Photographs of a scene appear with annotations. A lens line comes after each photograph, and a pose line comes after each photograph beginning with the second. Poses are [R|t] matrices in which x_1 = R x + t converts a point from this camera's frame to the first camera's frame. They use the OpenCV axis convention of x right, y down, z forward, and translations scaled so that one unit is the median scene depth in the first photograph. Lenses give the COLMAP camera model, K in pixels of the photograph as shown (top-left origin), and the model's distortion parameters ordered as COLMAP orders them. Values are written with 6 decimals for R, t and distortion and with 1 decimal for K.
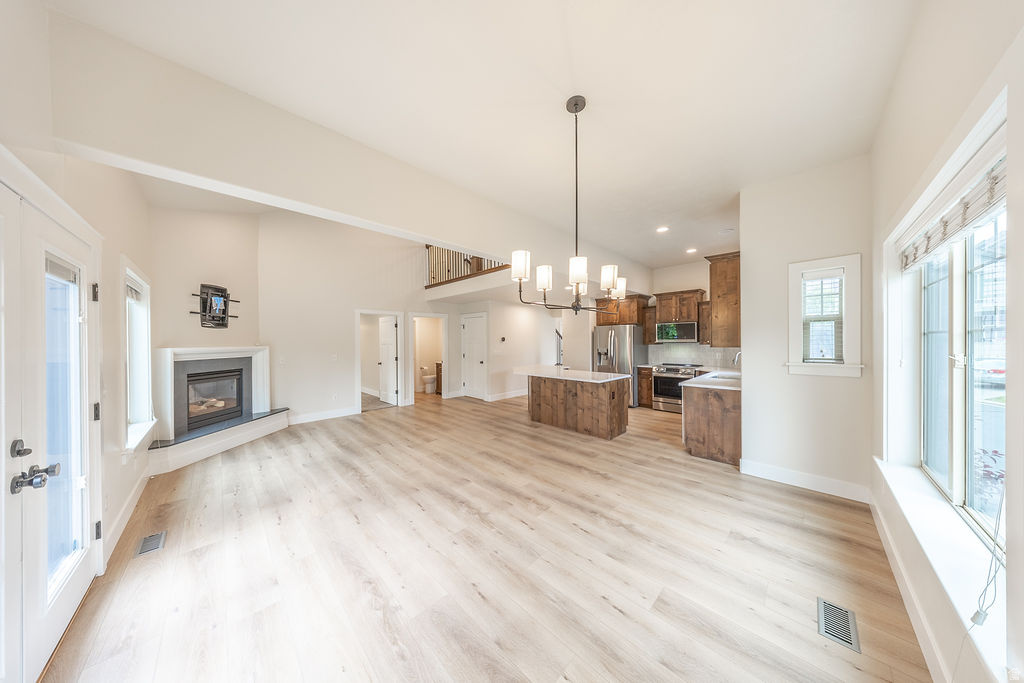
lens RADIAL K [[298.2, 0, 513.4], [0, 298.2, 342.6], [0, 0, 1]] dist [-0.000127, 0.000195]
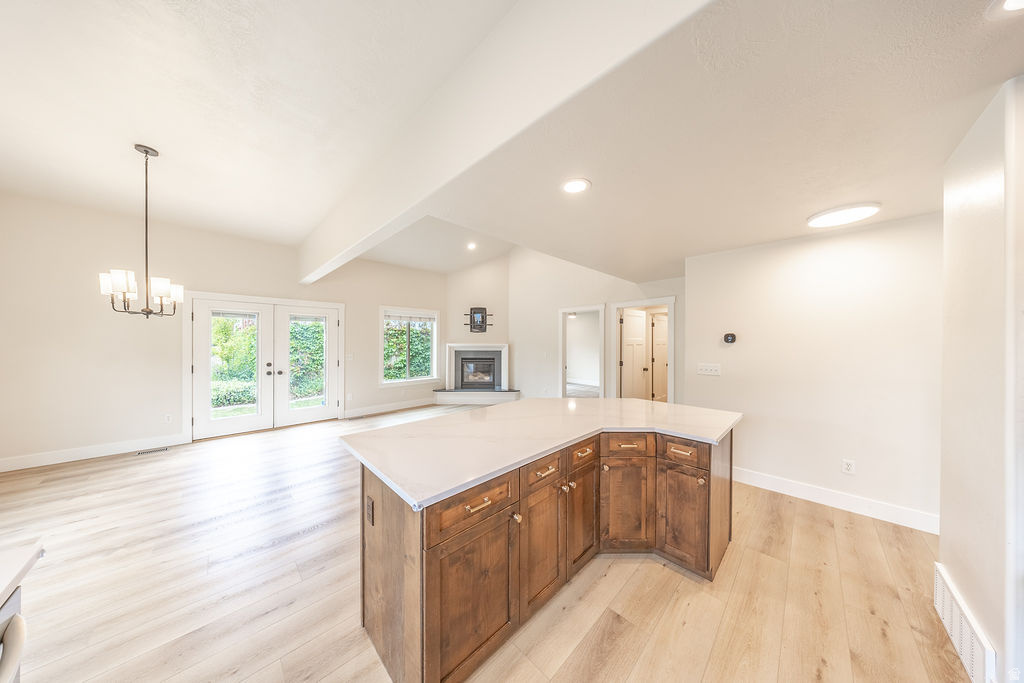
lens RADIAL K [[298.2, 0, 513.4], [0, 298.2, 342.6], [0, 0, 1]] dist [-0.000127, 0.000195]
pose [[0.009159, 0.011142, -0.999896, 0.707352], [-0.008883, 0.999899, 0.011061, -0.010952], [0.999919, 0.008781, 0.009257, 1.205666]]
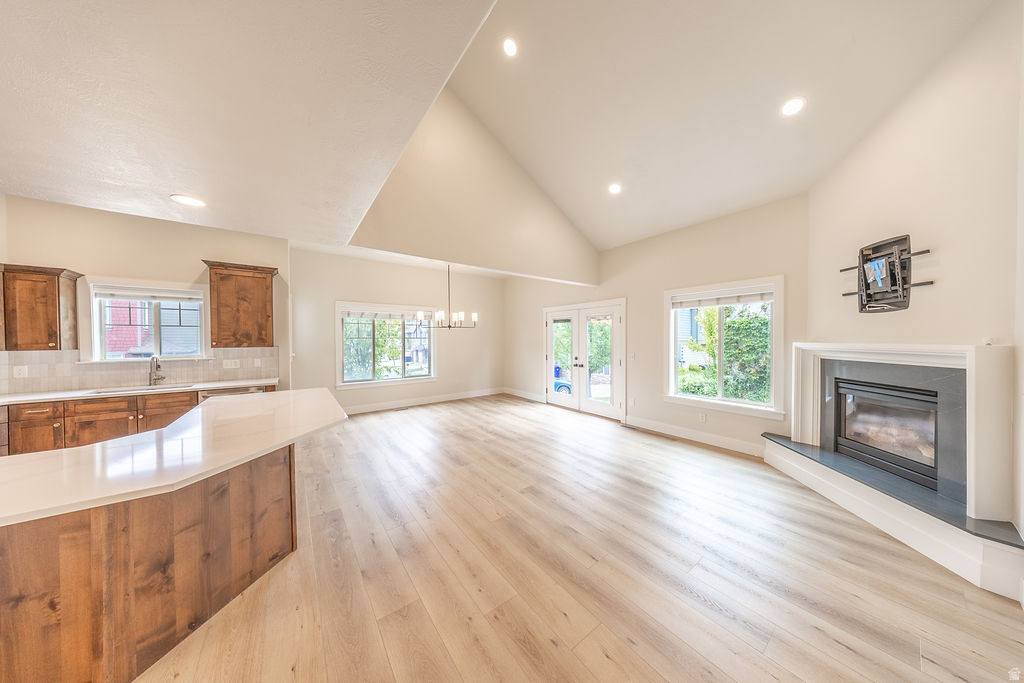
lens RADIAL K [[298.2, 0, 513.4], [0, 298.2, 342.6], [0, 0, 1]] dist [-0.000127, 0.000195]
pose [[-0.990356, 0.011122, 0.138101, -0.353302], [0.013292, 0.999802, 0.014800, -0.005221], [-0.137910, 0.016493, -0.990307, 1.728909]]
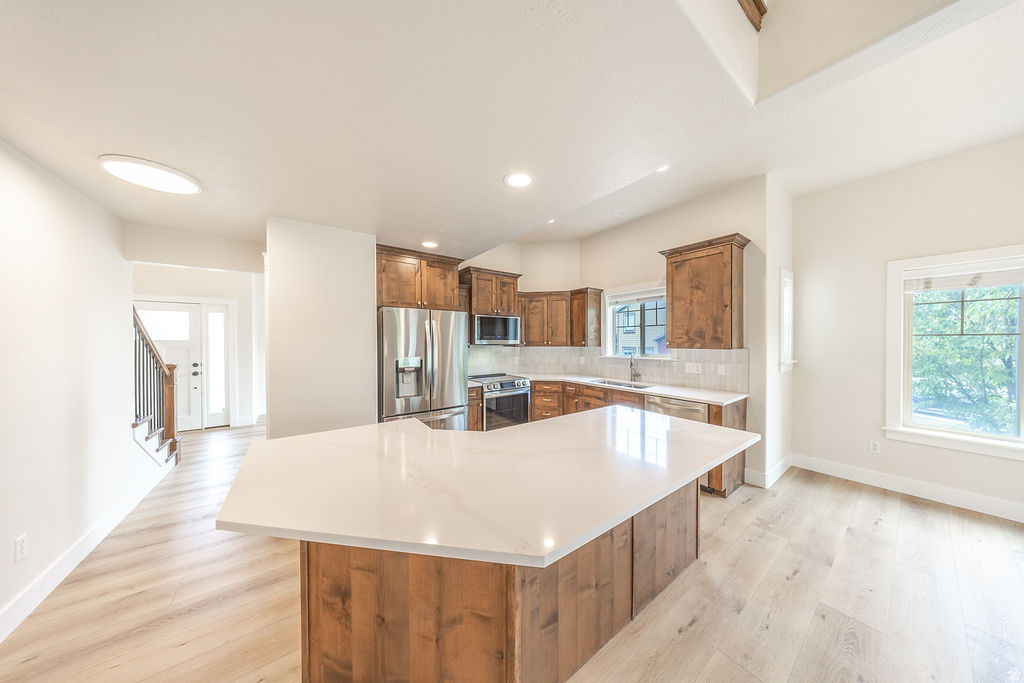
lens RADIAL K [[291.3, 0, 499.7], [0, 291.3, 344.0], [0, 0, 1]] dist [-0.015635, 0.000026]
pose [[0.179188, -0.002505, 0.983812, -0.173518], [0.005904, 0.999981, 0.001471, -0.003189], [-0.983797, 0.005545, 0.179200, 1.266461]]
